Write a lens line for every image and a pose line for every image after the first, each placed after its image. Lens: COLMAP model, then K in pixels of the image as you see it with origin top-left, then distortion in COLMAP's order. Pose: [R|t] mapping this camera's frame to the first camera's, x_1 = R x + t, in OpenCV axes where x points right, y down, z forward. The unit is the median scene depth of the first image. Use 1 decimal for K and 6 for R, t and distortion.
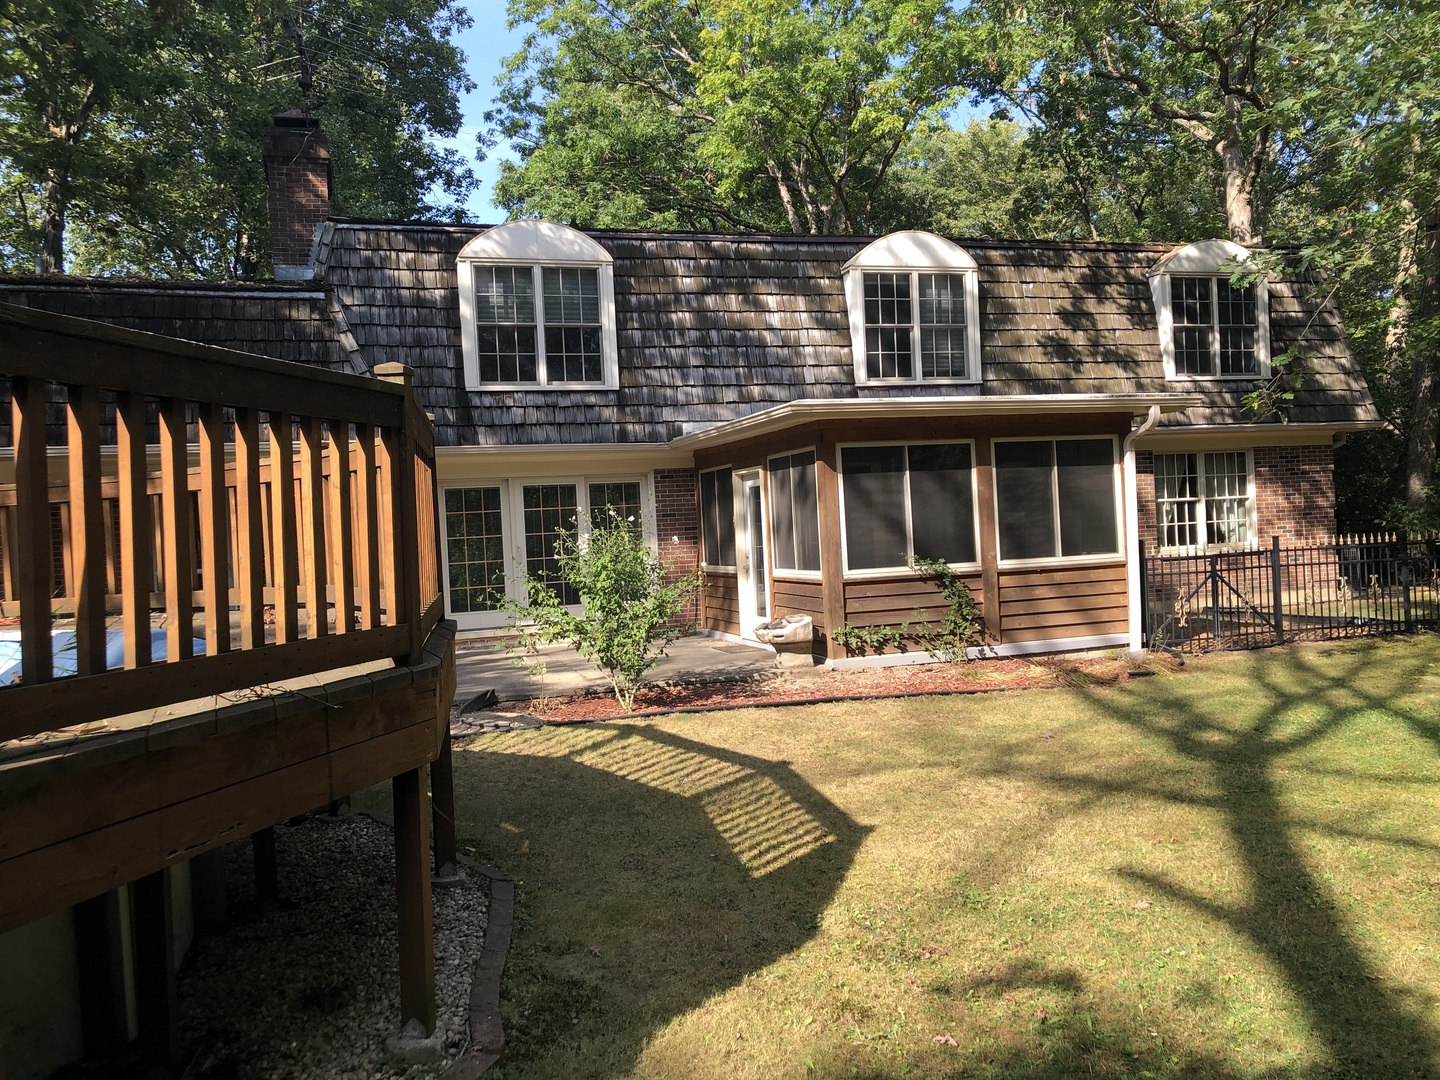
lens RADIAL K [[1163.8, 0, 720.0], [0, 1163.8, 540.0], [0, 0, 1]] dist [0.099436, -0.200287]
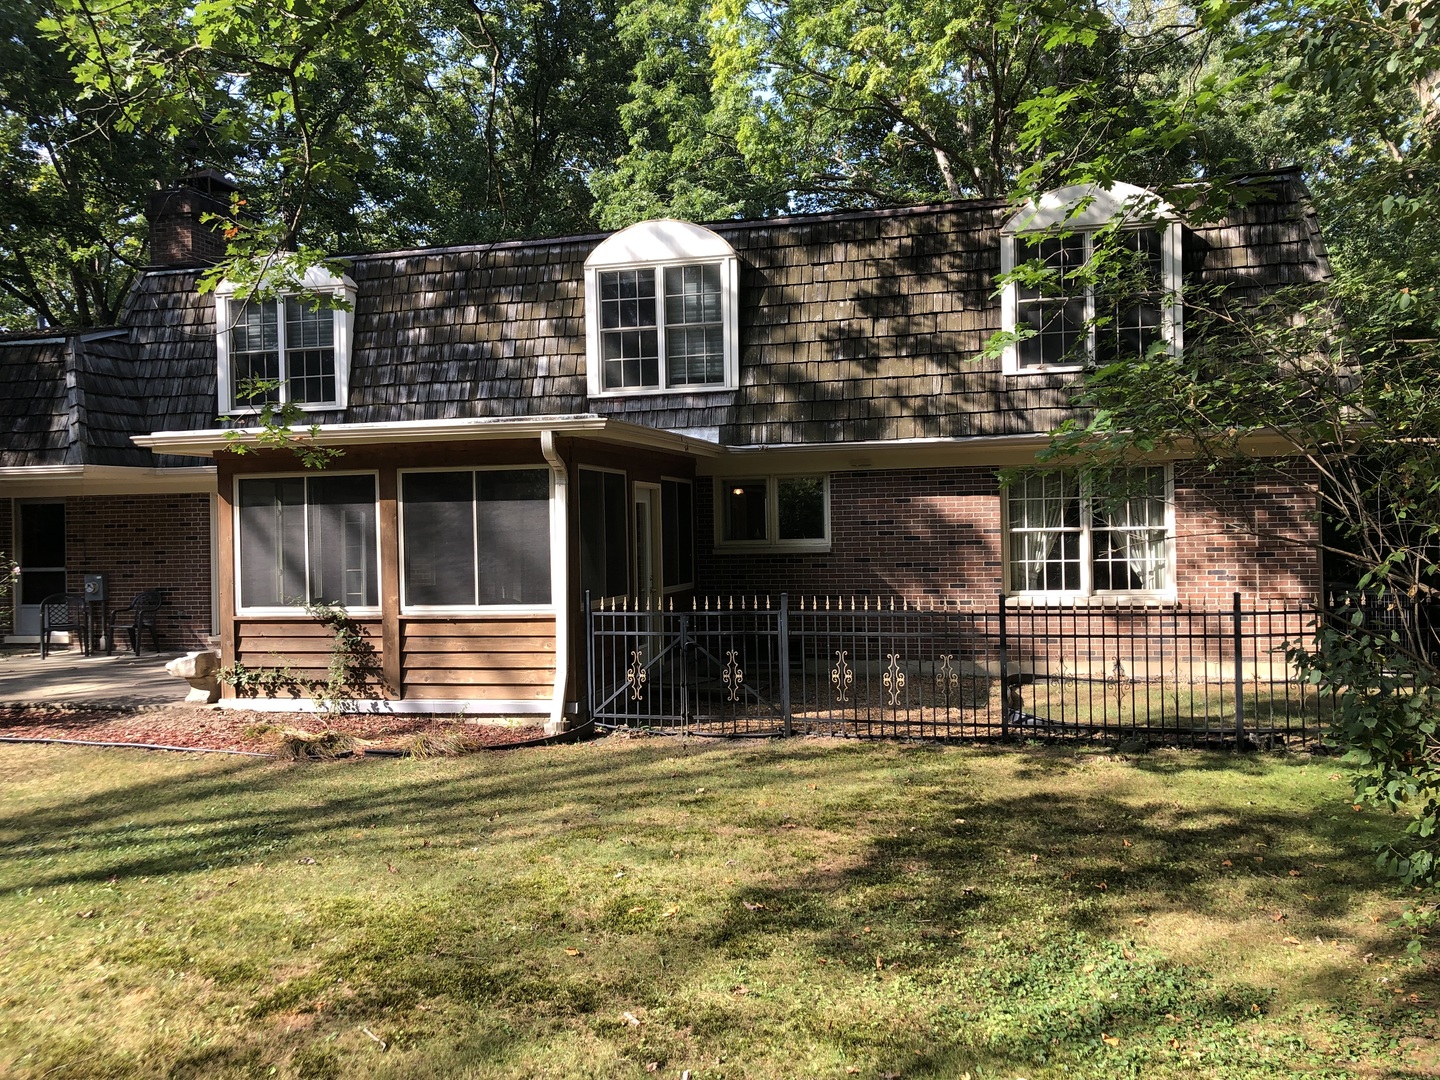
lens RADIAL K [[1163.8, 0, 720.0], [0, 1163.8, 540.0], [0, 0, 1]] dist [0.099436, -0.200287]
pose [[0.855204, 0.035790, -0.517054, 0.676689], [-0.026826, 0.999332, 0.024803, -0.045875], [0.517596, -0.007341, 0.855594, 0.270031]]
